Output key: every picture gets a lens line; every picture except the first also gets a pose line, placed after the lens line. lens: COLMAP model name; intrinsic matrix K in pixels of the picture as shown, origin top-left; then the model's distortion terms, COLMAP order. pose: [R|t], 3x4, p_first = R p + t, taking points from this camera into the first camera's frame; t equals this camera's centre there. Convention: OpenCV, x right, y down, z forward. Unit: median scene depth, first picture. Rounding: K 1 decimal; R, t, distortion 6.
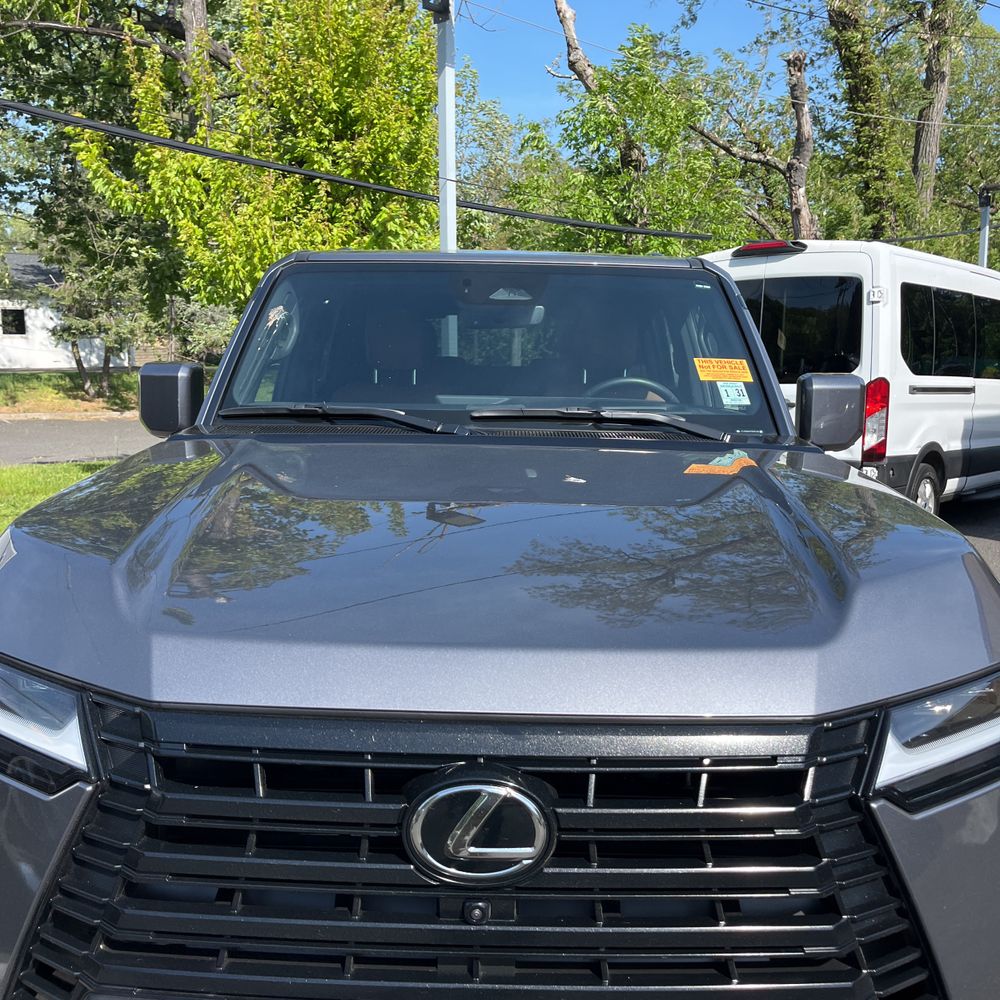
lens RADIAL K [[1000.3, 0, 503.5], [0, 1000.3, 499.0], [0, 0, 1]] dist [0.018213, 0.000000]
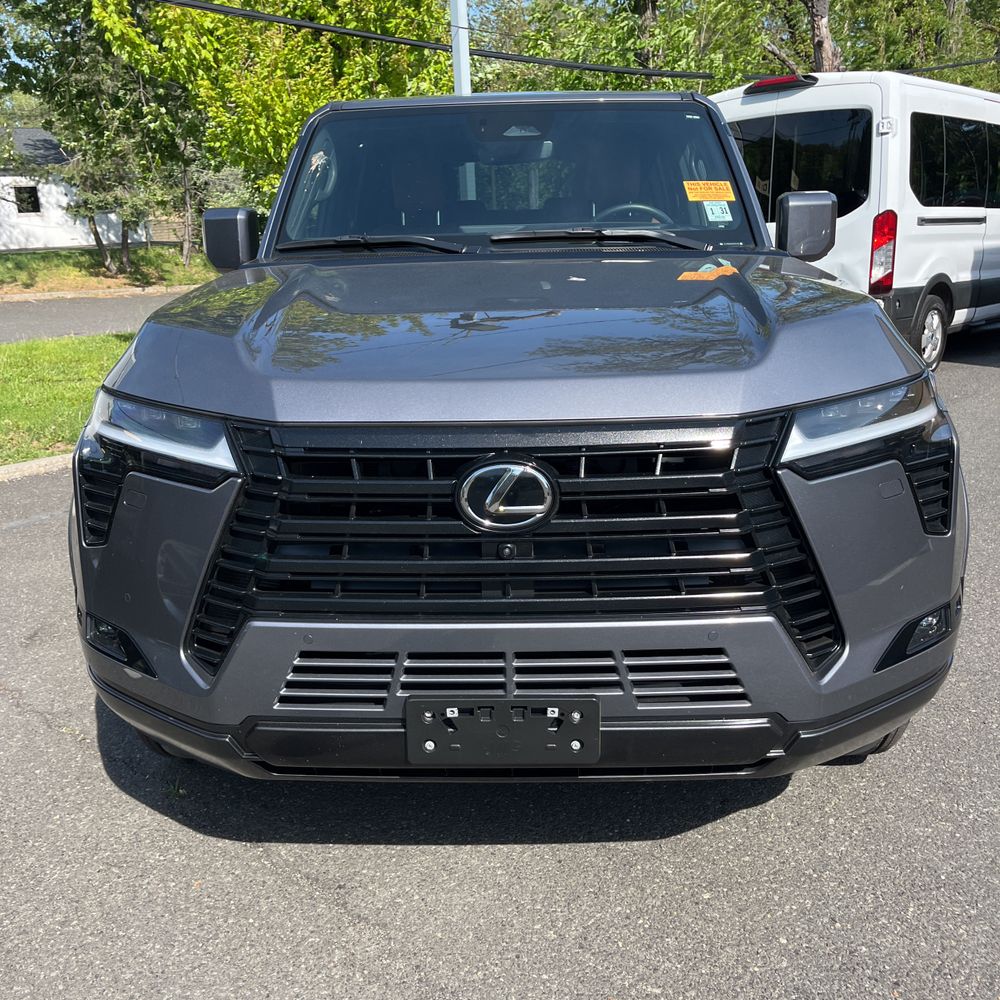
lens RADIAL K [[1000.3, 0, 495.3], [0, 1000.3, 503.4], [0, 0, 1]] dist [0.018213, 0.000000]
pose [[0.998837, -0.031695, -0.036328, 0.004866], [0.036342, 0.990130, 0.135361, 0.057754], [0.031679, -0.136524, 0.990130, -0.183704]]
